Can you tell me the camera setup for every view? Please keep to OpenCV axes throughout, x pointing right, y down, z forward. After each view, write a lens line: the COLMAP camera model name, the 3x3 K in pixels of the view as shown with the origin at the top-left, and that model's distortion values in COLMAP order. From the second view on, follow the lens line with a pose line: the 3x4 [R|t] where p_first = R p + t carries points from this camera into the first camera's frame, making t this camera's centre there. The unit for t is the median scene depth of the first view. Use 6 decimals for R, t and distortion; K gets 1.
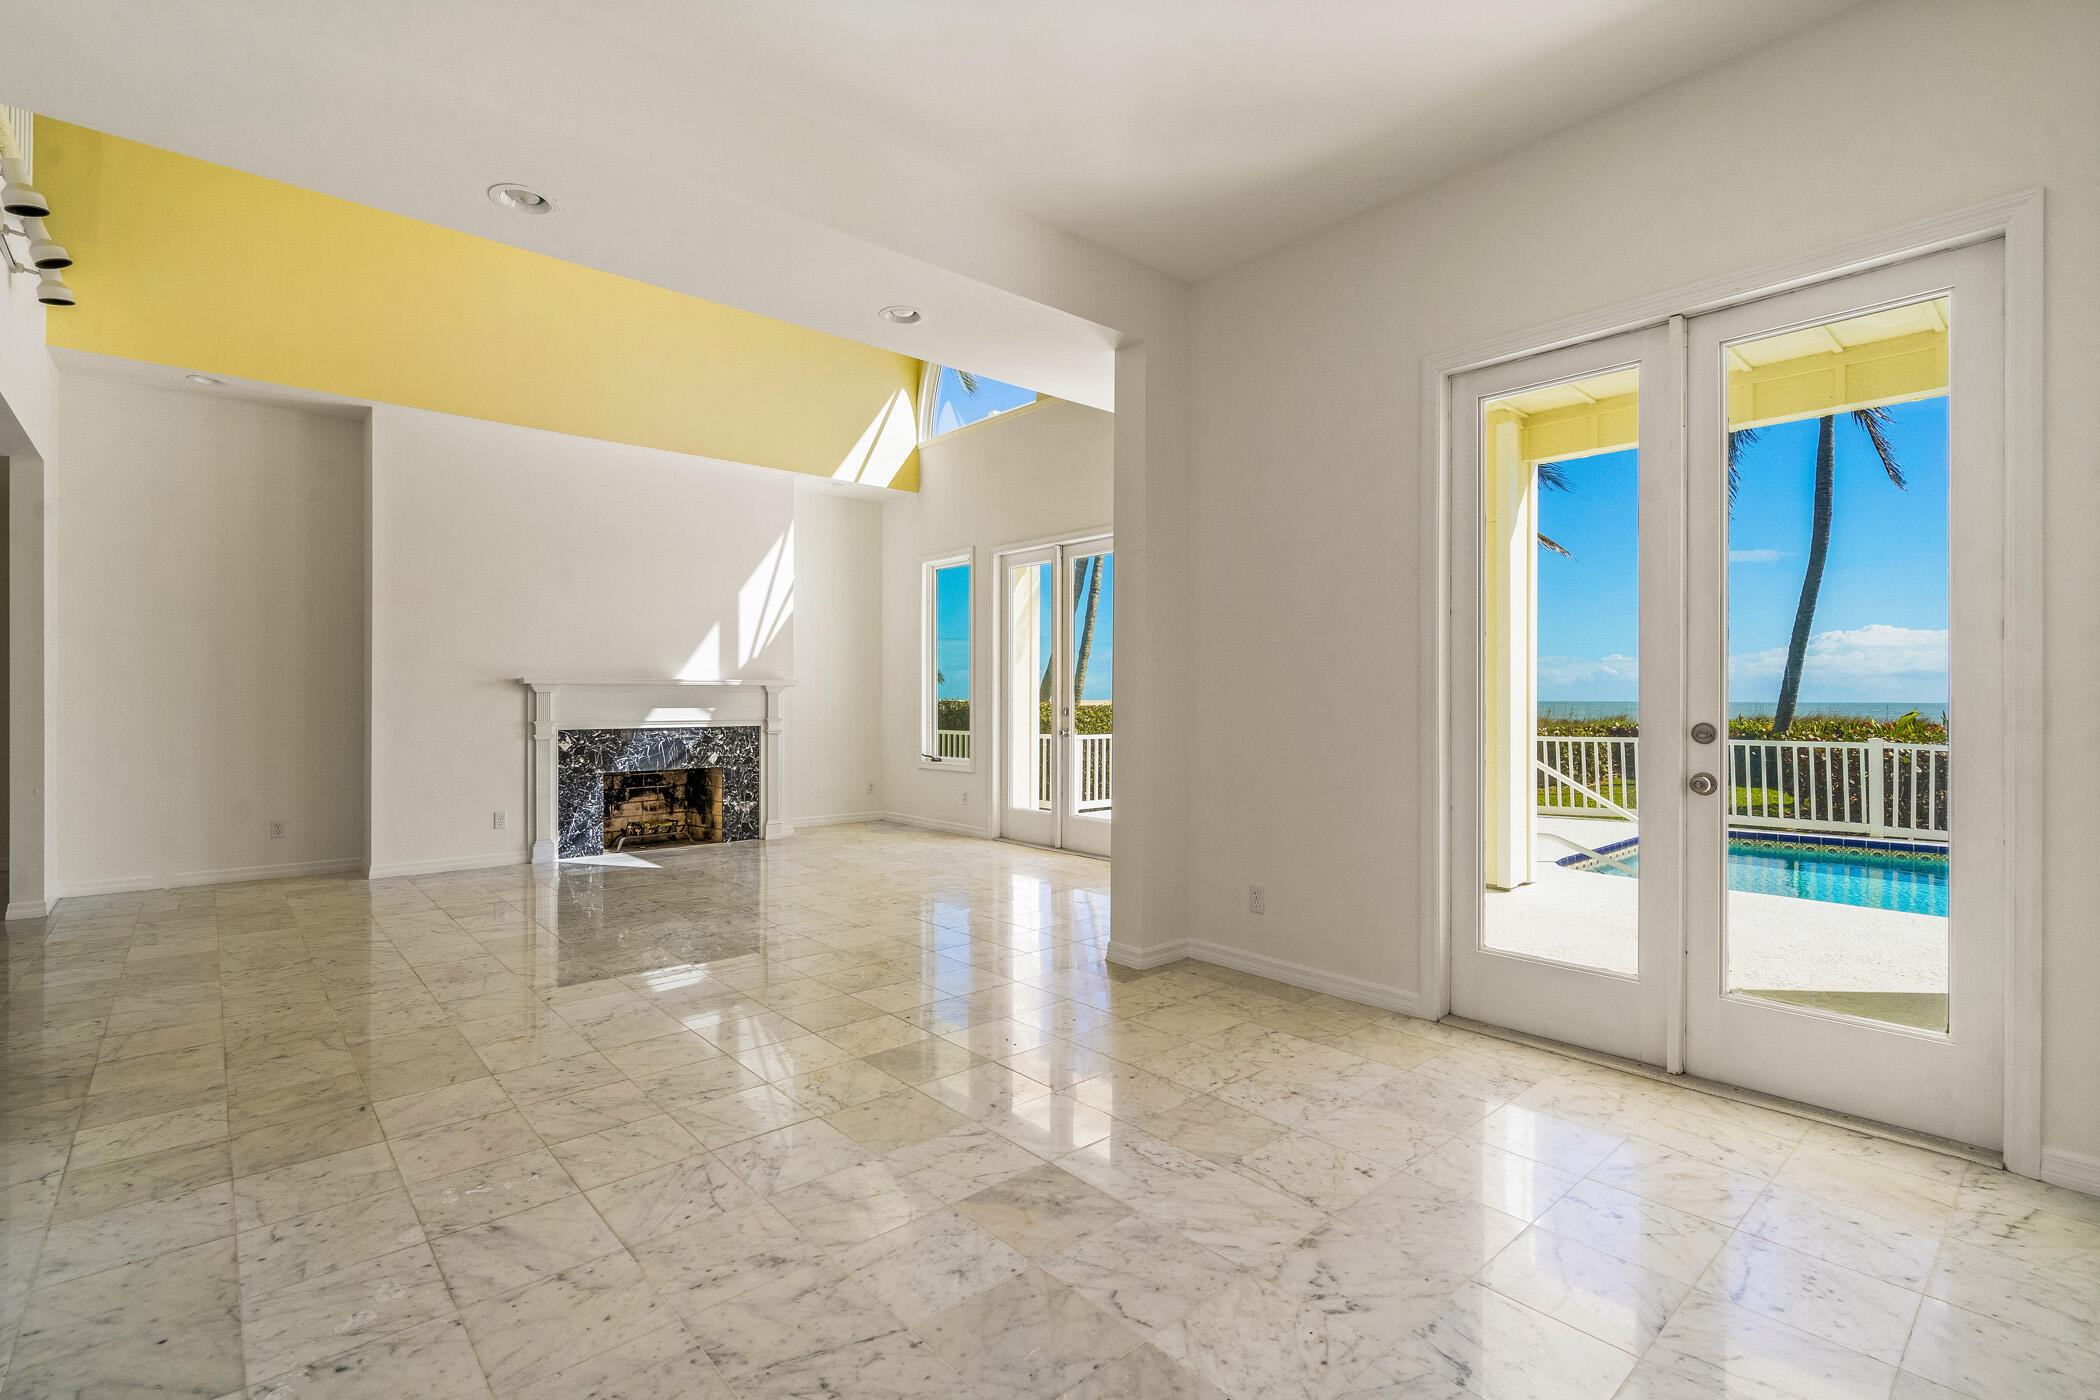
lens RADIAL K [[951.9, 0, 1043.0], [0, 951.9, 695.9], [0, 0, 1]] dist [-0.001868, 0.000320]
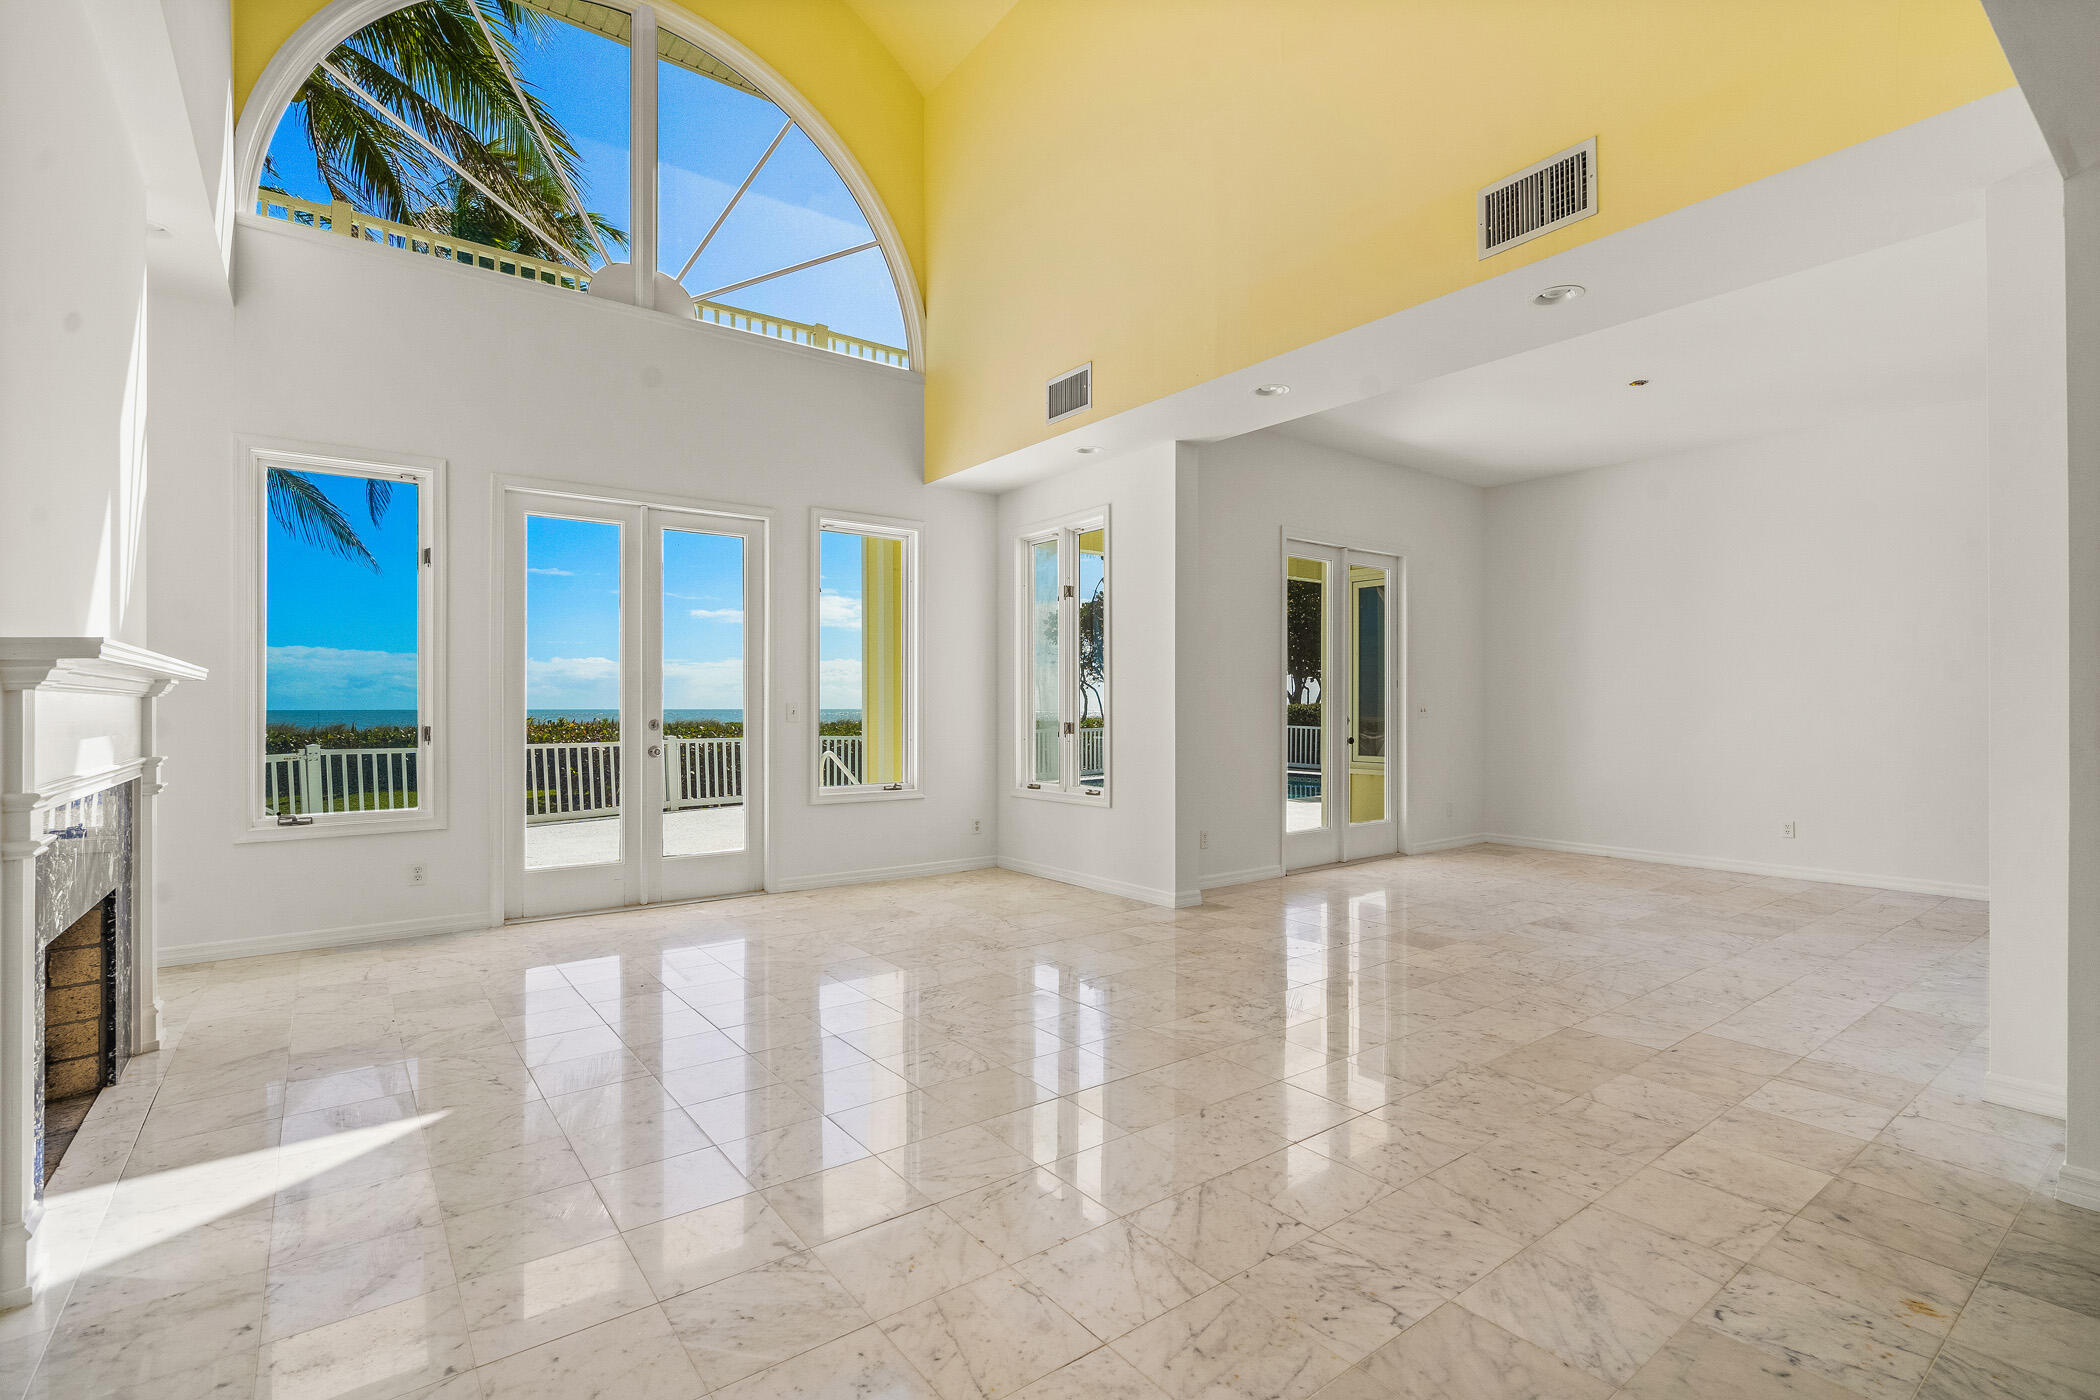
lens RADIAL K [[965.6, 0, 1052.4], [0, 965.6, 705.6], [0, 0, 1]] dist [-0.003640, -0.000243]
pose [[0.071811, -0.000027, 0.997418, -0.733215], [-0.001471, 0.999999, 0.000133, 0.001030], [-0.997417, -0.001477, 0.071811, 0.627312]]
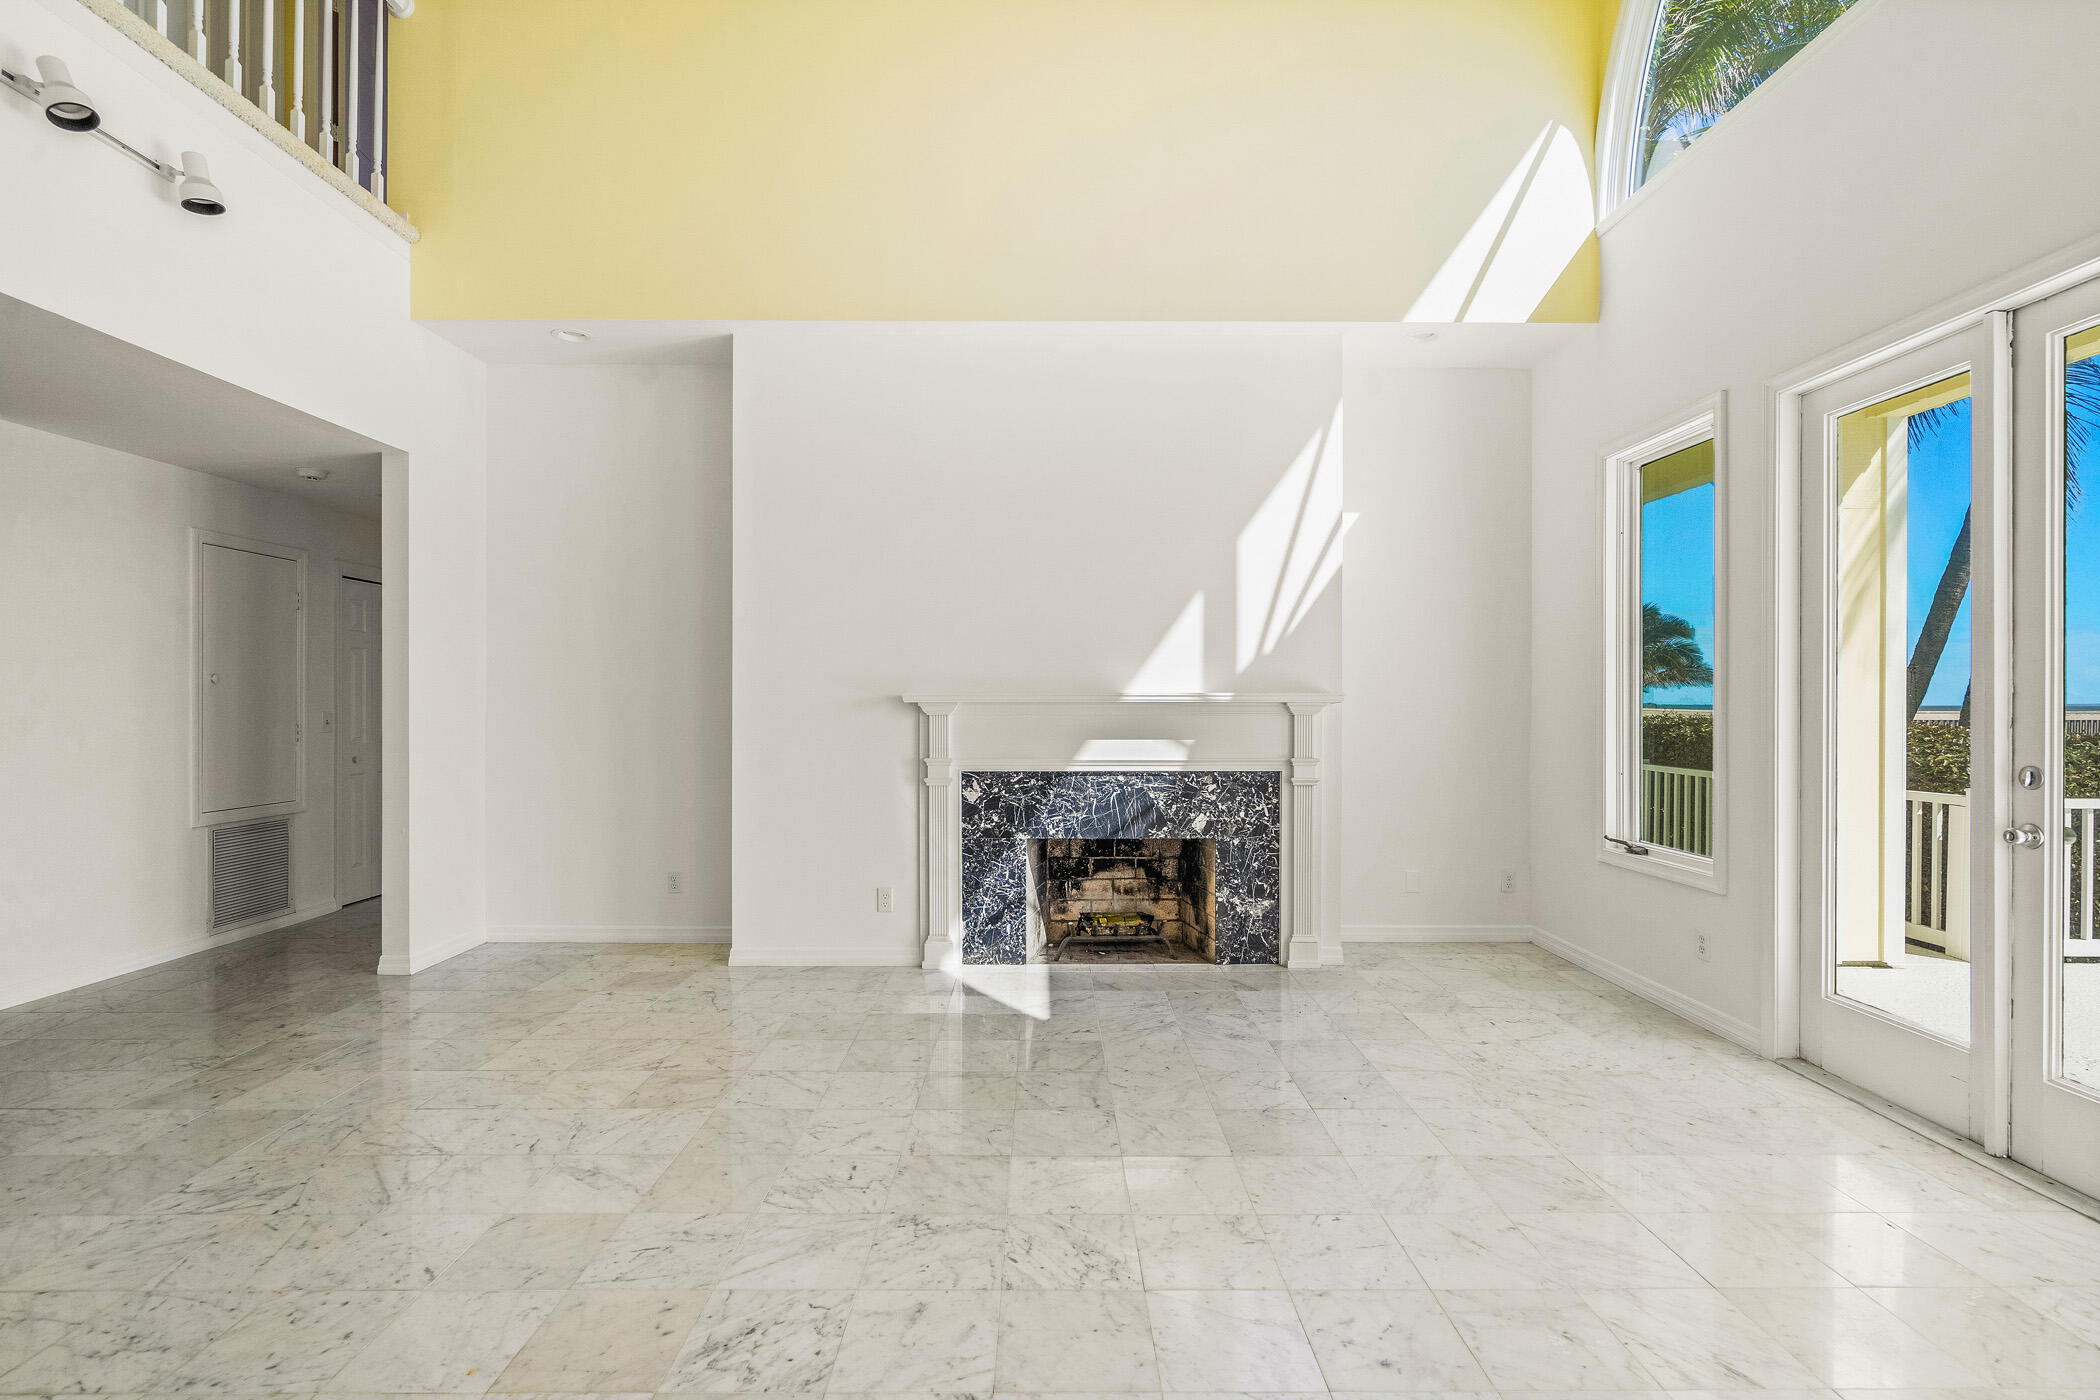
lens RADIAL K [[965.6, 0, 1052.4], [0, 965.6, 705.6], [0, 0, 1]] dist [-0.003640, -0.000243]
pose [[0.755462, -0.000499, -0.655192, -0.016690], [0.002397, 0.999995, 0.002002, -0.010794], [0.655188, -0.003083, 0.755460, 0.499423]]
